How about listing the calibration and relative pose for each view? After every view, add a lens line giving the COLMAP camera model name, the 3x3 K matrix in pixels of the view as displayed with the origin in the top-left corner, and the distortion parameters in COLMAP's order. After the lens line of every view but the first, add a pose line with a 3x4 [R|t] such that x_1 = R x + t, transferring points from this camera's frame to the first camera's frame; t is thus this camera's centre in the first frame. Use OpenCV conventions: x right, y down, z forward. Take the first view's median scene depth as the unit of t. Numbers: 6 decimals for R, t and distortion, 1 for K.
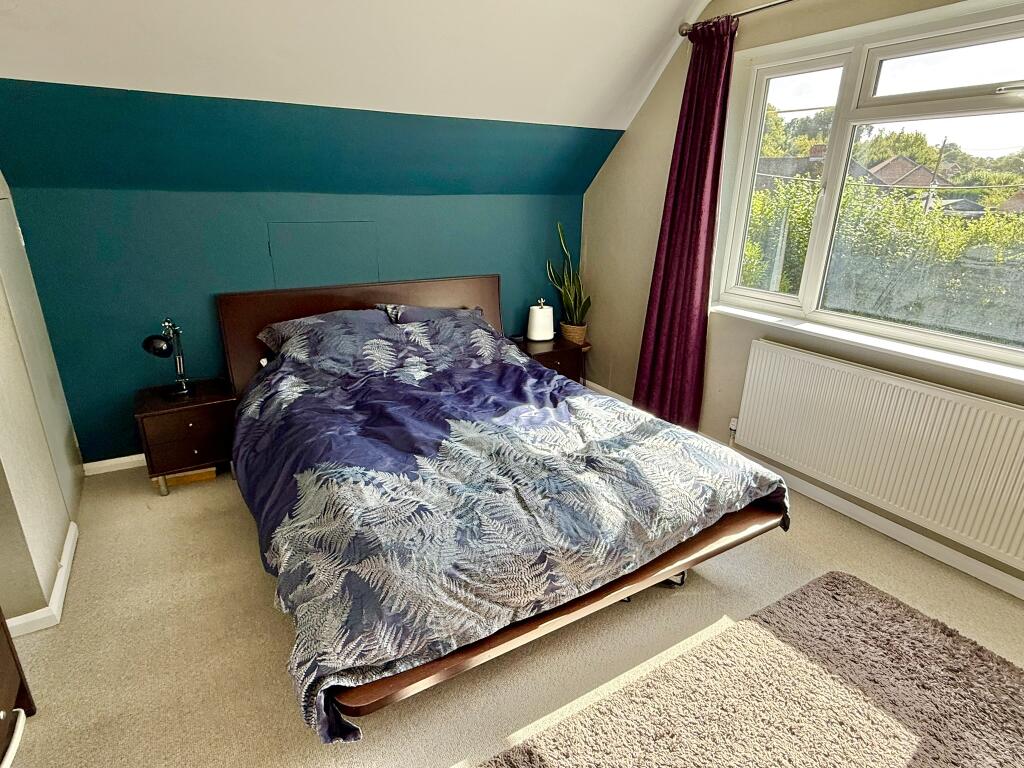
lens RADIAL K [[548.7, 0, 509.4], [0, 548.7, 384.6], [0, 0, 1]] dist [-0.000846, -0.000783]
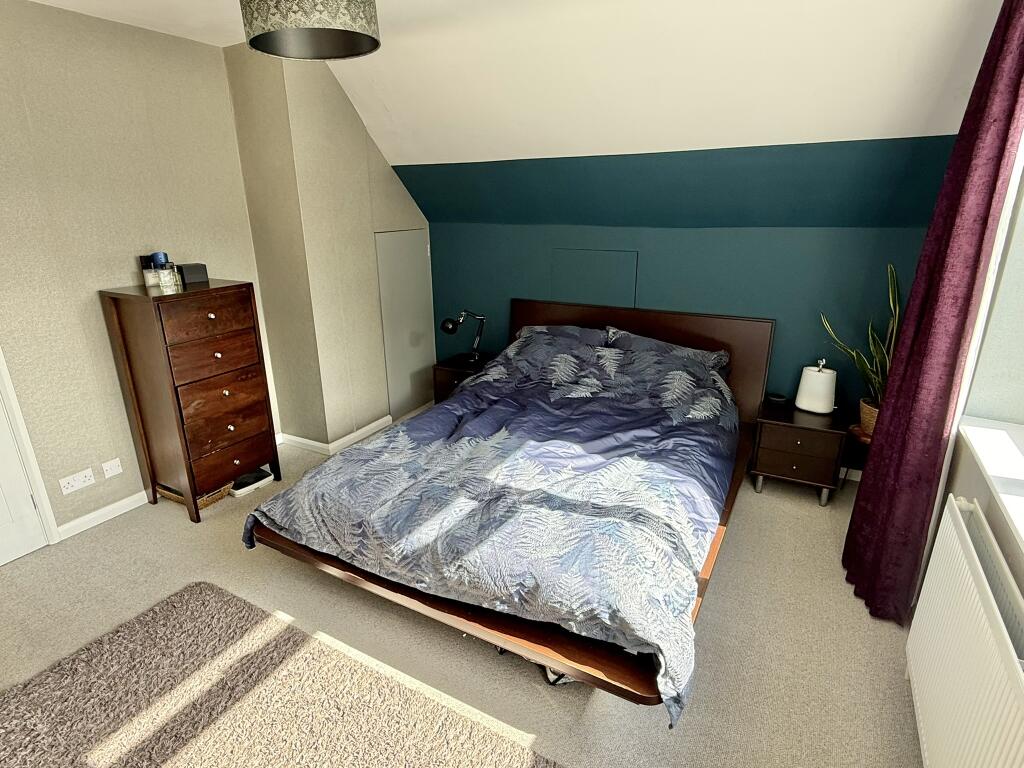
lens RADIAL K [[548.7, 0, 510.3], [0, 548.7, 384.8], [0, 0, 1]] dist [-0.000846, -0.000783]
pose [[0.501829, 0.254348, -0.826725, 0.726934], [-0.270727, 0.953952, 0.129156, -0.153059], [0.821507, 0.159003, 0.547580, 0.322596]]
